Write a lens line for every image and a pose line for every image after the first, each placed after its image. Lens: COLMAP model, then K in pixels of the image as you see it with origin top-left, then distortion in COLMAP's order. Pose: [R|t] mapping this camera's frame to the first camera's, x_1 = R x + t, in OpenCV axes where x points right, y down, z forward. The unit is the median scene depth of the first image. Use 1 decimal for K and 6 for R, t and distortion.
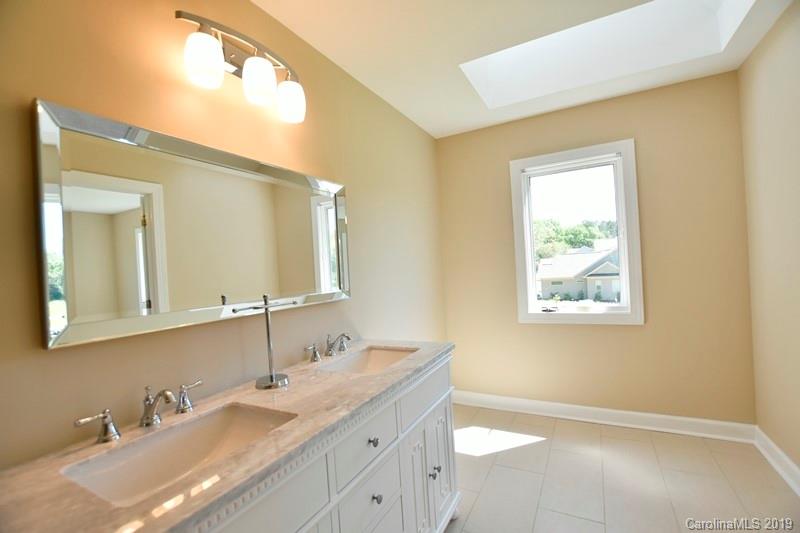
lens RADIAL K [[353.1, 0, 399.7], [0, 353.1, 272.4], [0, 0, 1]] dist [-0.026341, 0.000910]
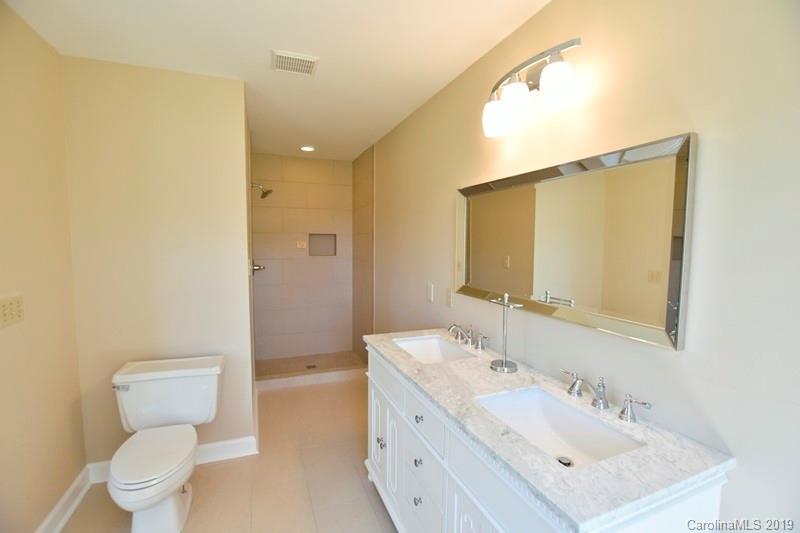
lens RADIAL K [[353.1, 0, 398.8], [0, 353.1, 266.6], [0, 0, 1]] dist [-0.026341, 0.000910]
pose [[-0.641939, 0.106138, -0.759374, 0.804137], [0.023099, 0.992600, 0.119209, -0.193223], [0.766408, 0.058984, -0.639640, 1.588665]]
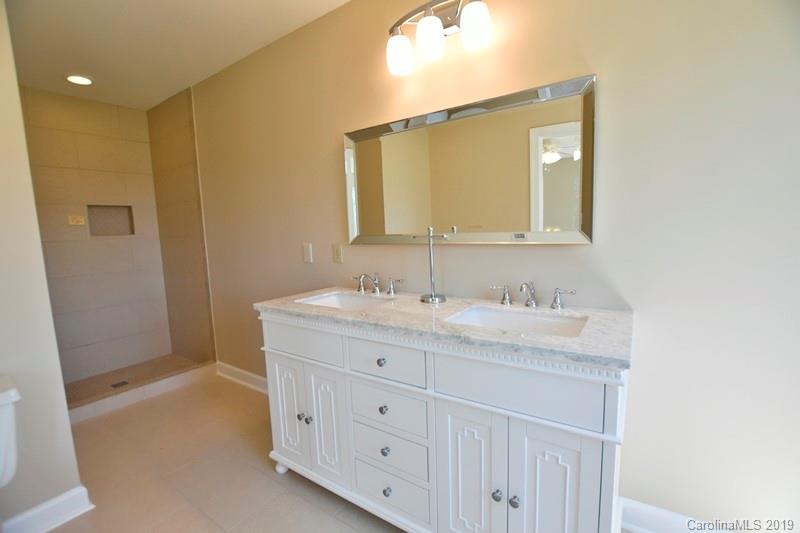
lens RADIAL K [[353.1, 0, 402.4], [0, 353.1, 265.9], [0, 0, 1]] dist [-0.026341, 0.000910]
pose [[-0.107551, 0.169621, -0.979623, 0.922474], [0.034871, 0.985376, 0.166789, -0.015239], [0.993588, -0.016222, -0.111893, 1.113195]]
